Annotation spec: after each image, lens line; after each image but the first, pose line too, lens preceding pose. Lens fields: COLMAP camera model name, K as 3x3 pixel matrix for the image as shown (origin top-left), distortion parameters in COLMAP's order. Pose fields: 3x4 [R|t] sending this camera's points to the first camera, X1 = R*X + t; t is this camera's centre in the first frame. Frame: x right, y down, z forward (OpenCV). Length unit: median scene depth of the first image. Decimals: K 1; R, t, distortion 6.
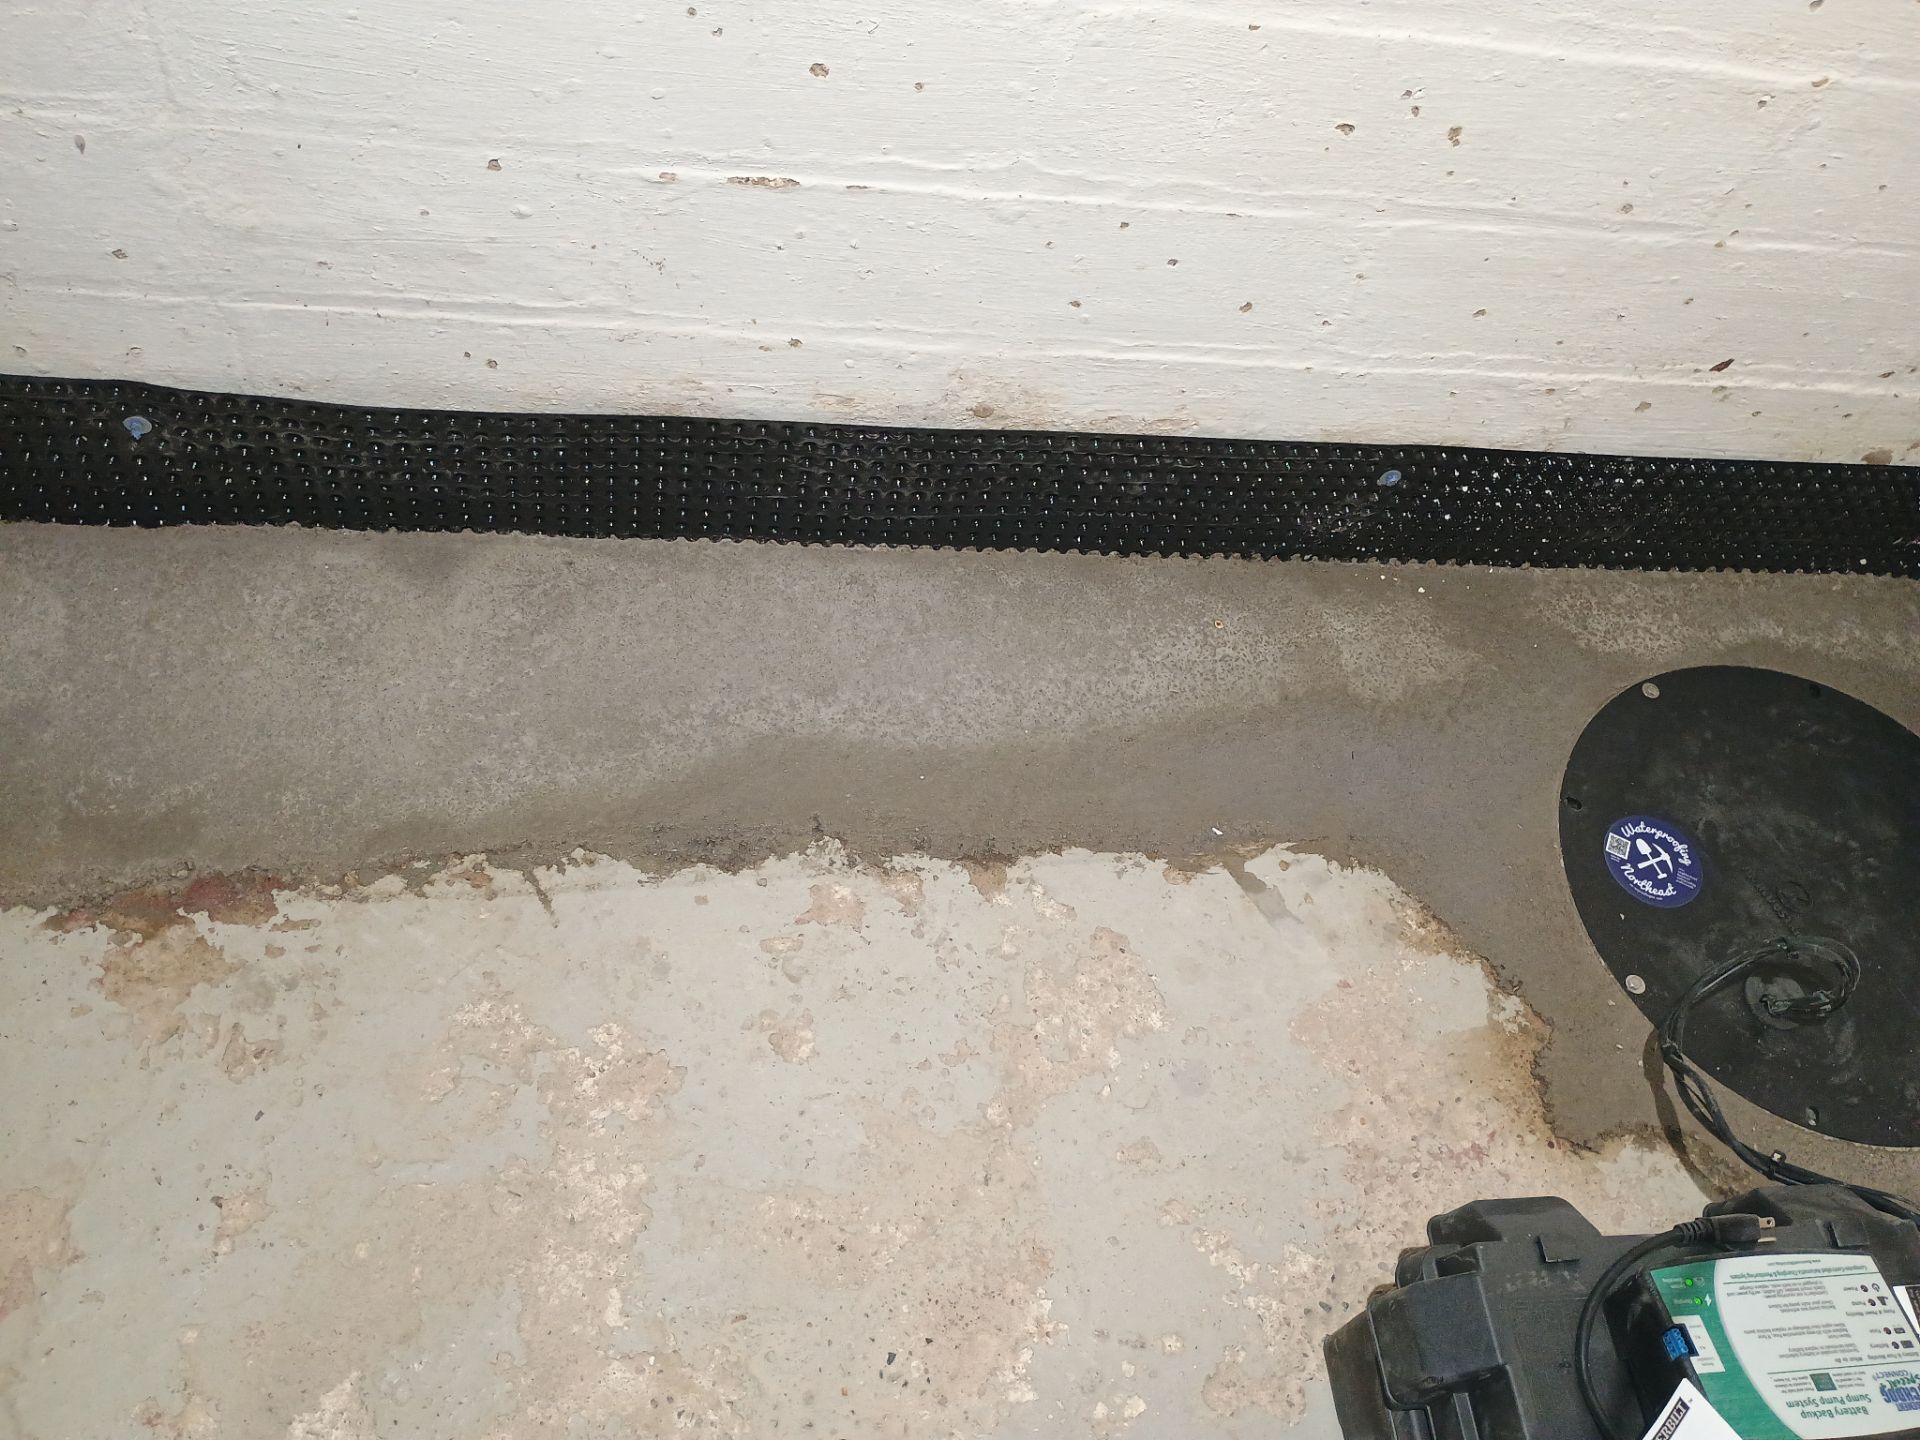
lens RADIAL K [[1654.8, 0, 954.4], [0, 1654.8, 713.5], [0, 0, 1]] dist [0.062090, -0.080513]
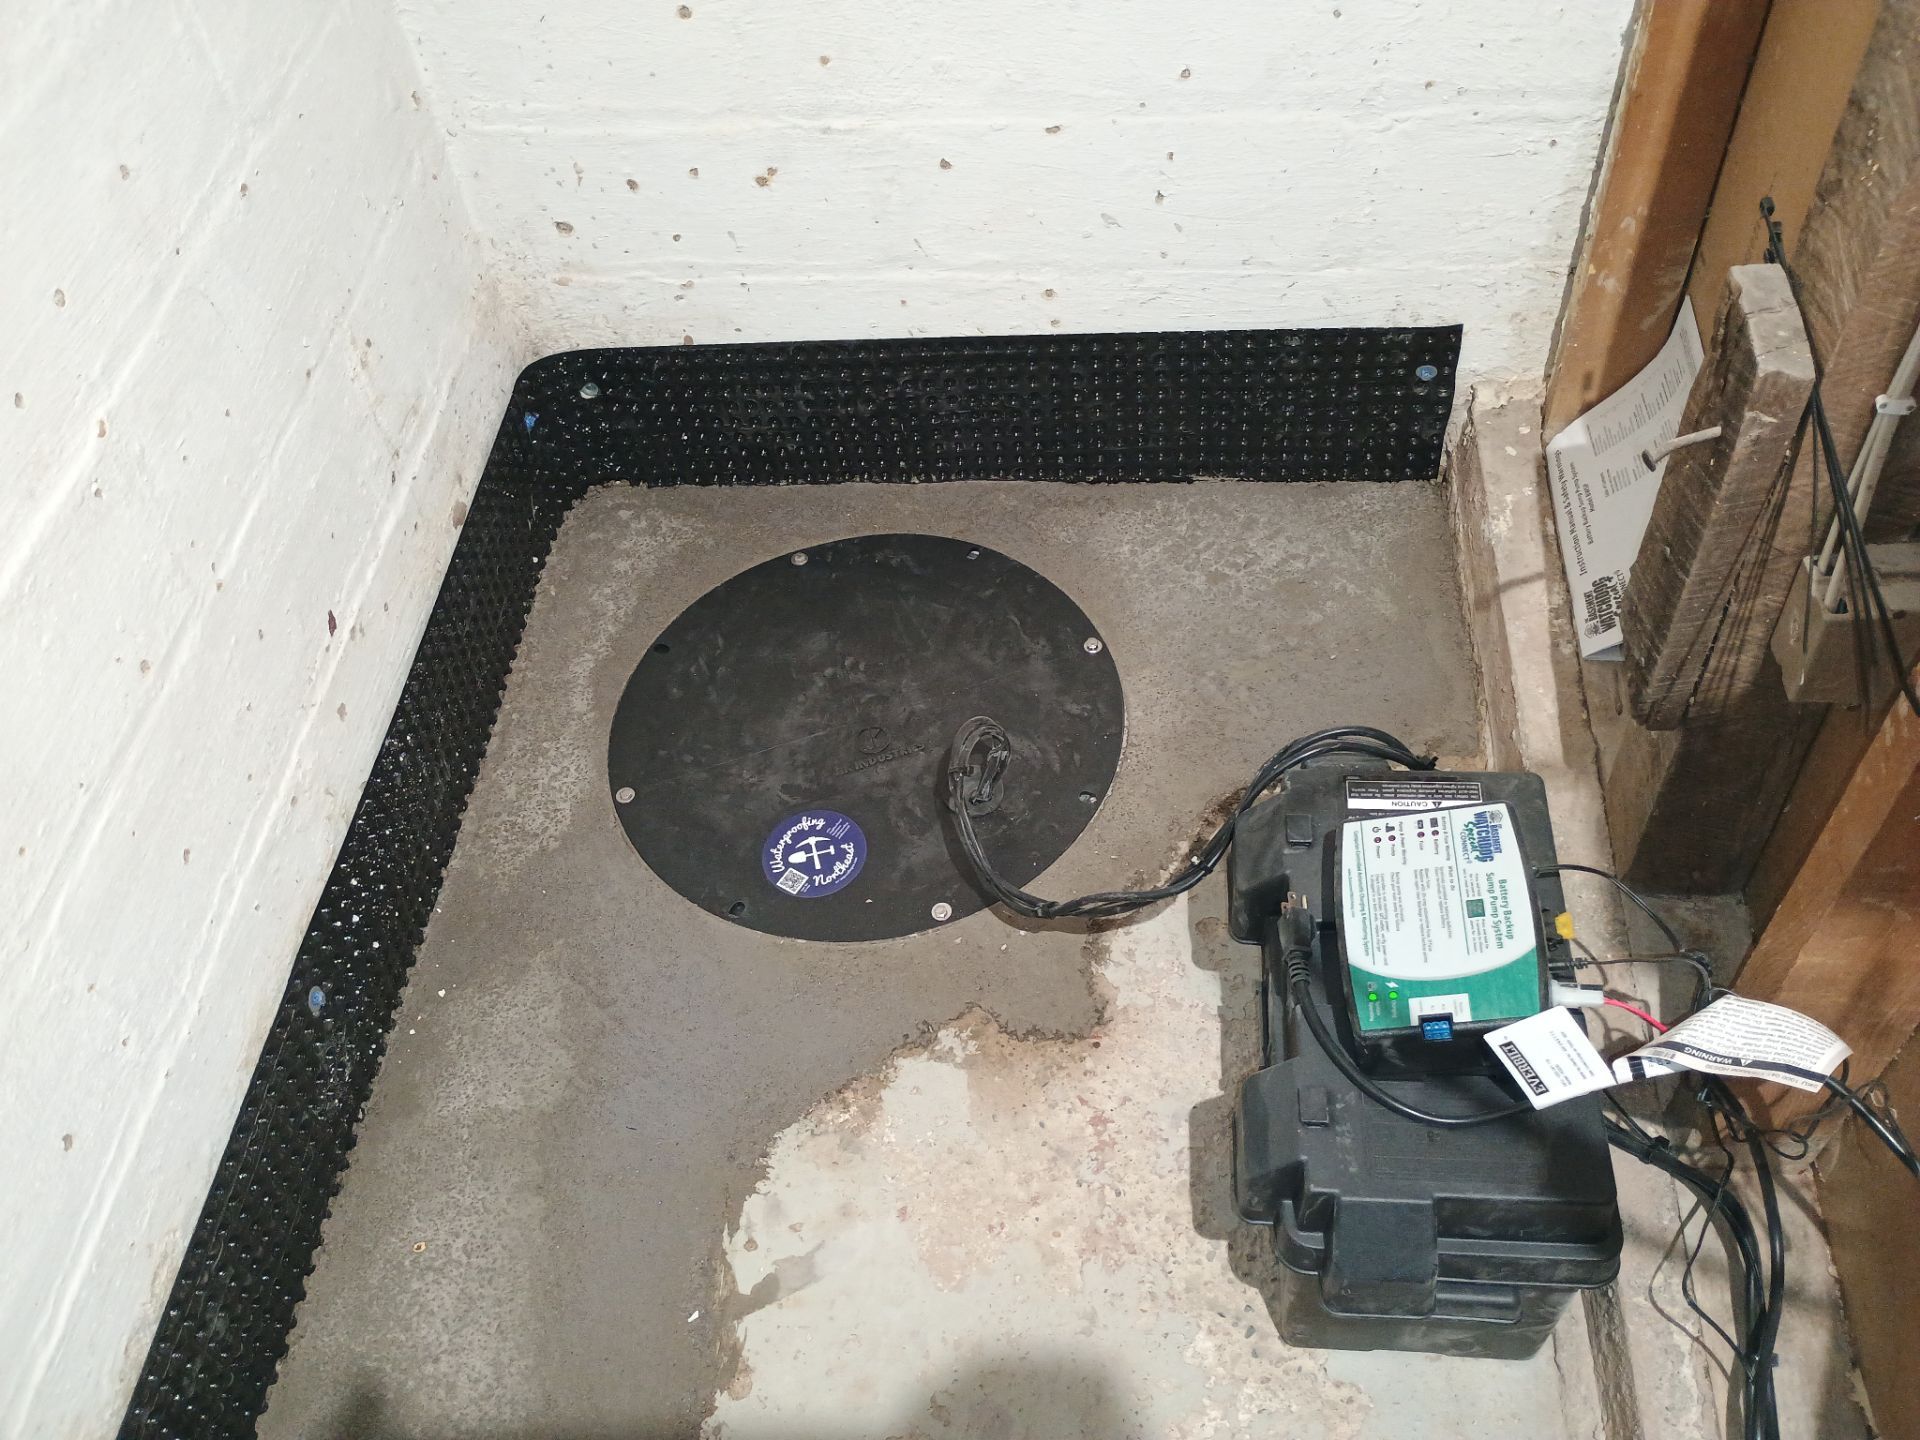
lens RADIAL K [[1654.8, 0, 966.8], [0, 1654.8, 734.0], [0, 0, 1]] dist [0.062090, -0.080513]
pose [[0.157495, -0.873810, 0.460055, 0.050975], [0.895259, 0.322959, 0.306933, -0.158598], [-0.416781, 0.363528, 0.833151, 0.138017]]
